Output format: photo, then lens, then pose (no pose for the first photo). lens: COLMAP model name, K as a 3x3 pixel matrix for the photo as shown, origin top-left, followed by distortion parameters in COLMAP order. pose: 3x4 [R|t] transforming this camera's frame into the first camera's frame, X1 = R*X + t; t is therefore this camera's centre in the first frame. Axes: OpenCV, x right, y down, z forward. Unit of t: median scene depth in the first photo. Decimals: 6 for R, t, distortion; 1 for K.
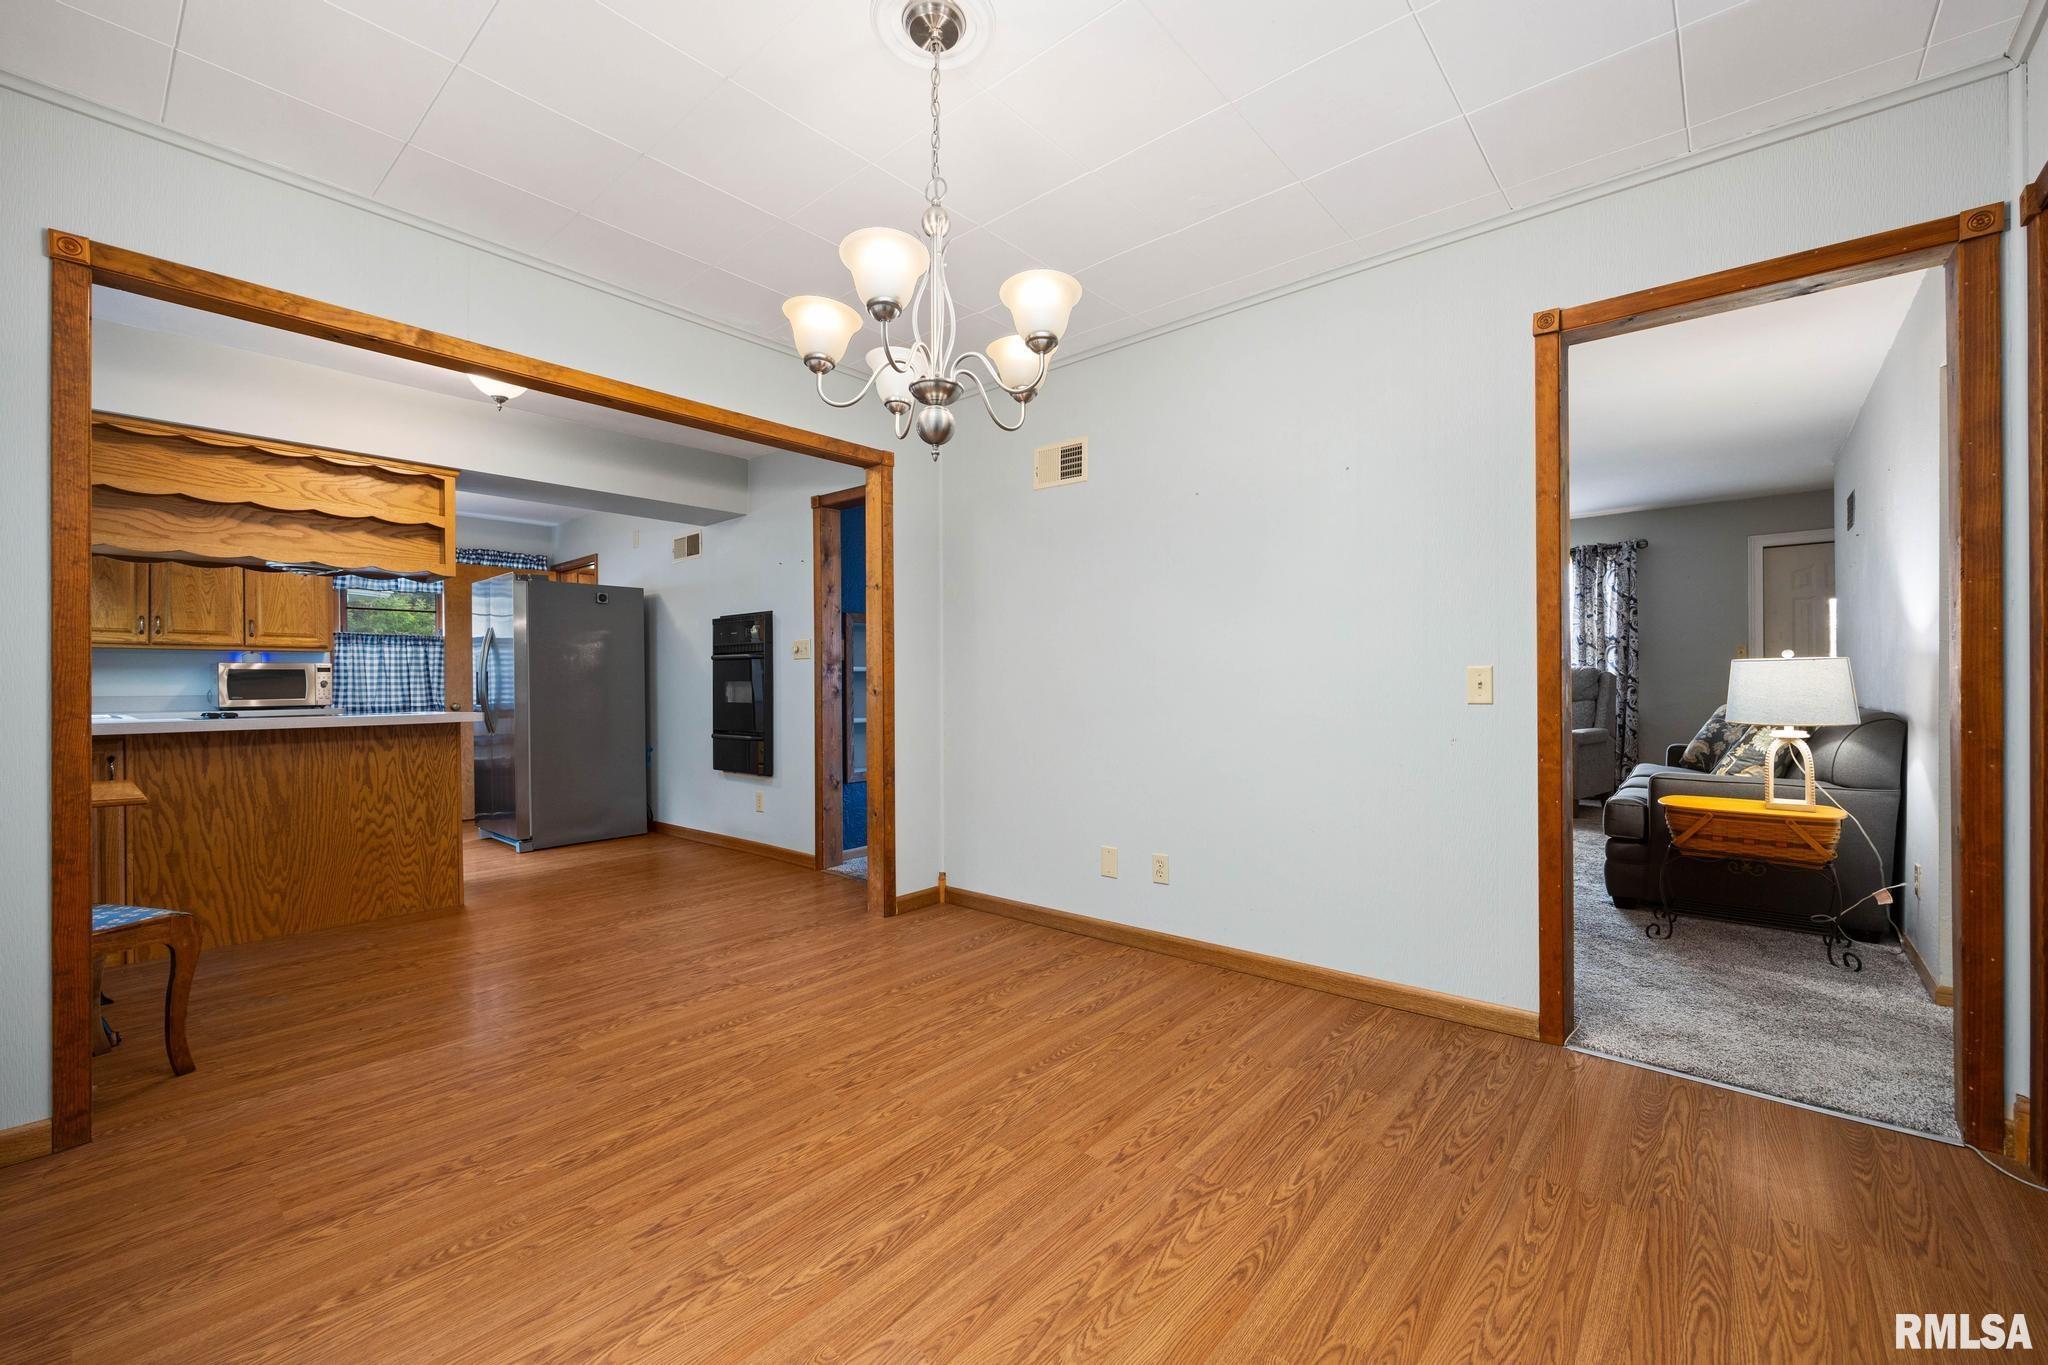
lens RADIAL K [[834.1, 0, 1043.7], [0, 834.1, 674.5], [0, 0, 1]] dist [-0.002515, 0.000184]
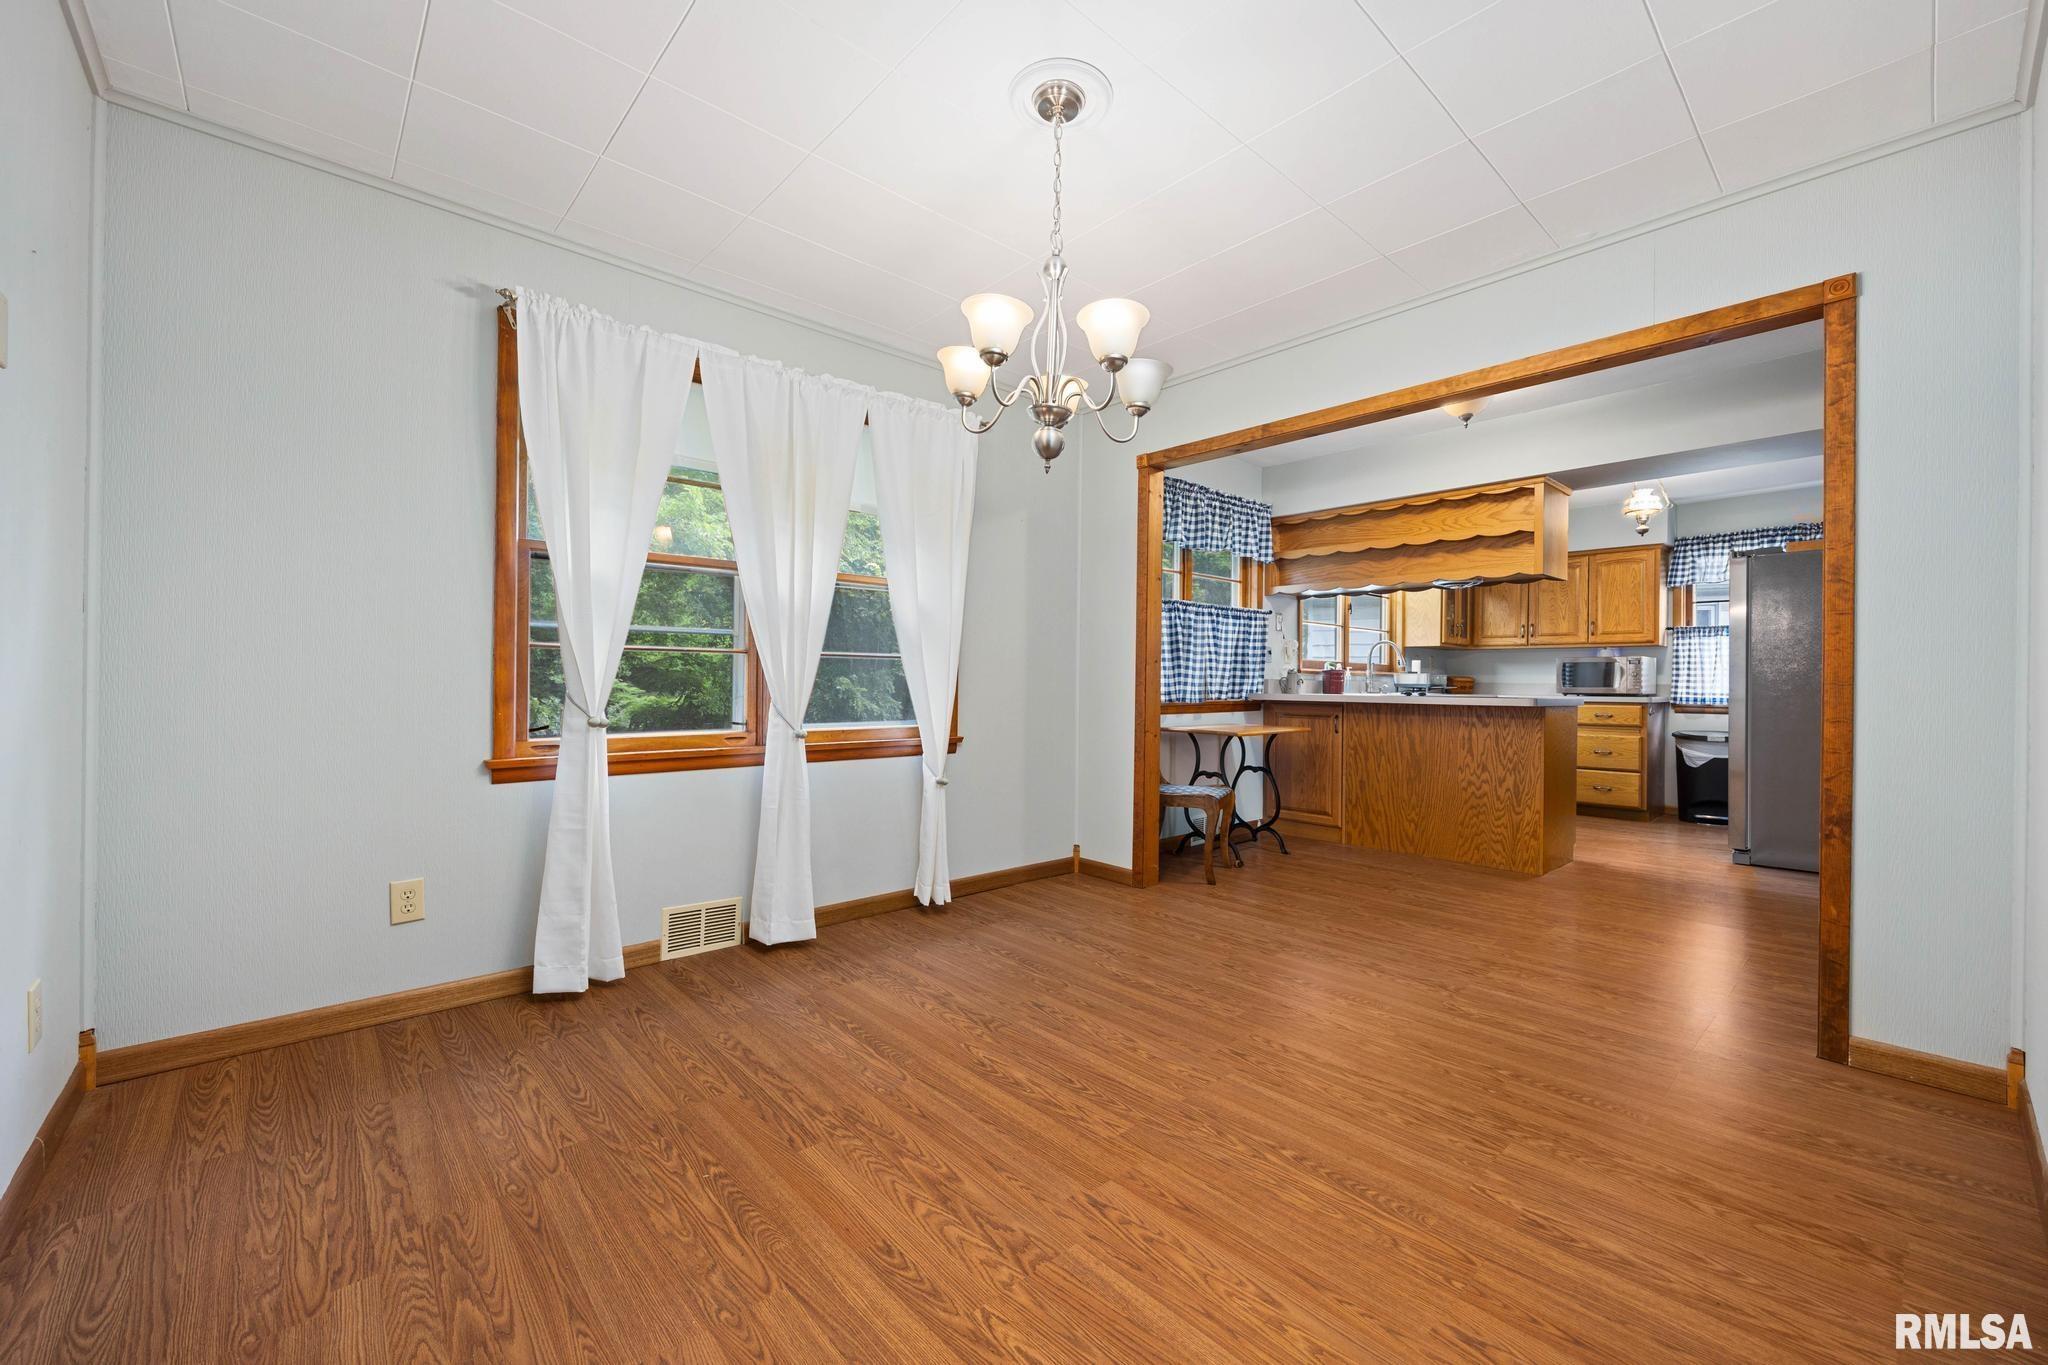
lens RADIAL K [[812.2, 0, 1034.2], [0, 812.2, 674.7], [0, 0, 1]] dist [-0.005632, -0.000455]
pose [[-0.137053, 0.001004, -0.990563, 0.724240], [0.002468, 0.999997, 0.000672, 0.019826], [0.990561, -0.002352, -0.137055, 0.810407]]
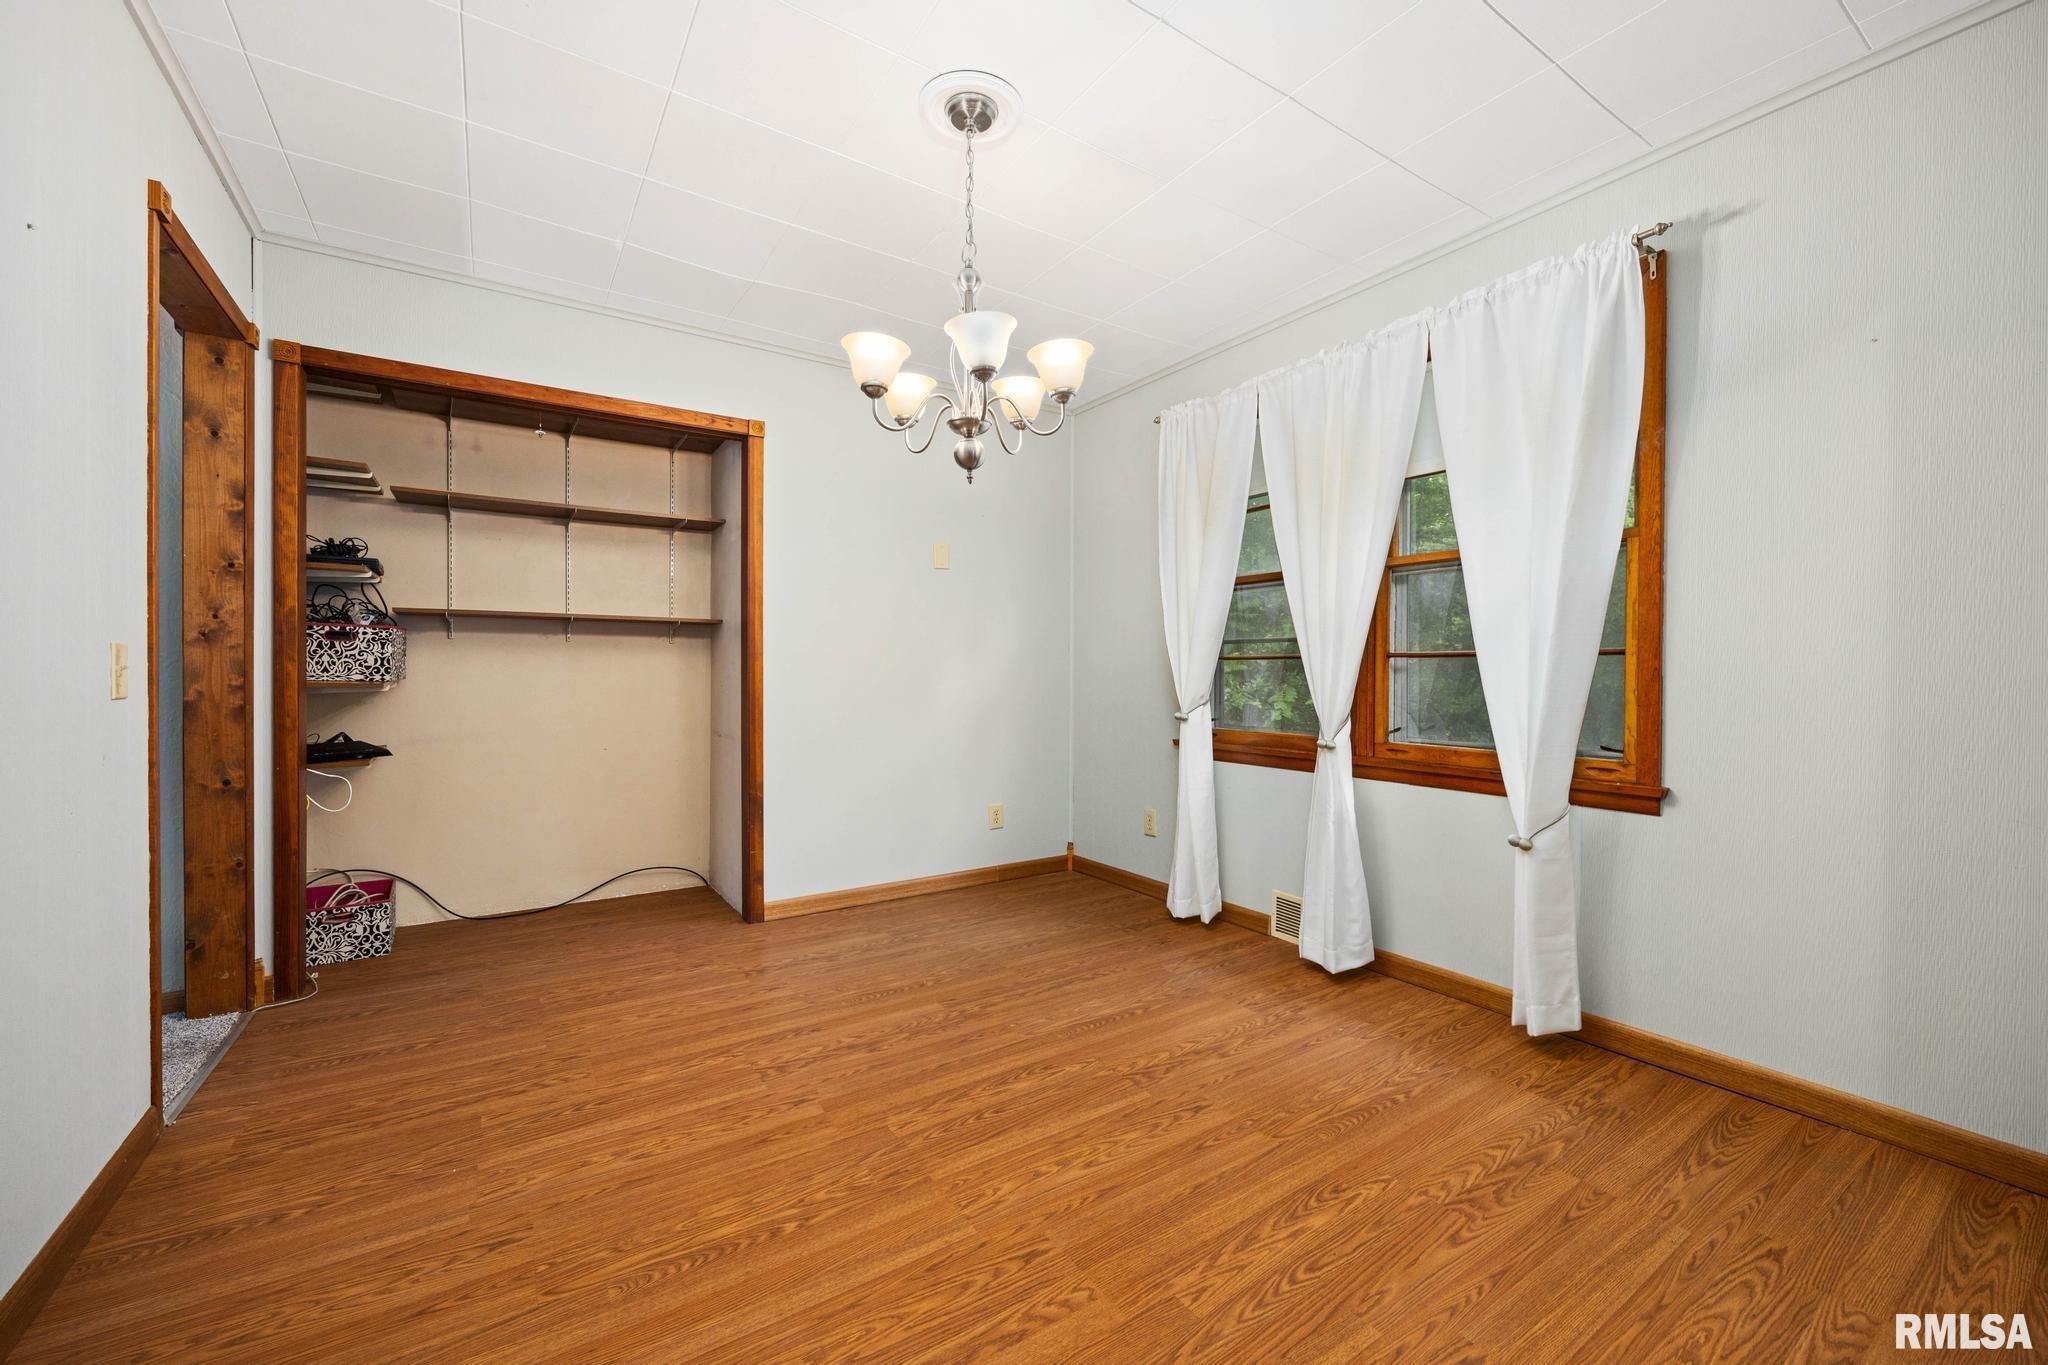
lens RADIAL K [[812.2, 0, 1032.0], [0, 812.2, 691.5], [0, 0, 1]] dist [-0.005632, -0.000455]
pose [[-0.958061, 0.000948, 0.286561, -0.387615], [0.004697, 0.999912, 0.012395, 0.023982], [-0.286524, 0.013221, -0.957982, 1.481482]]
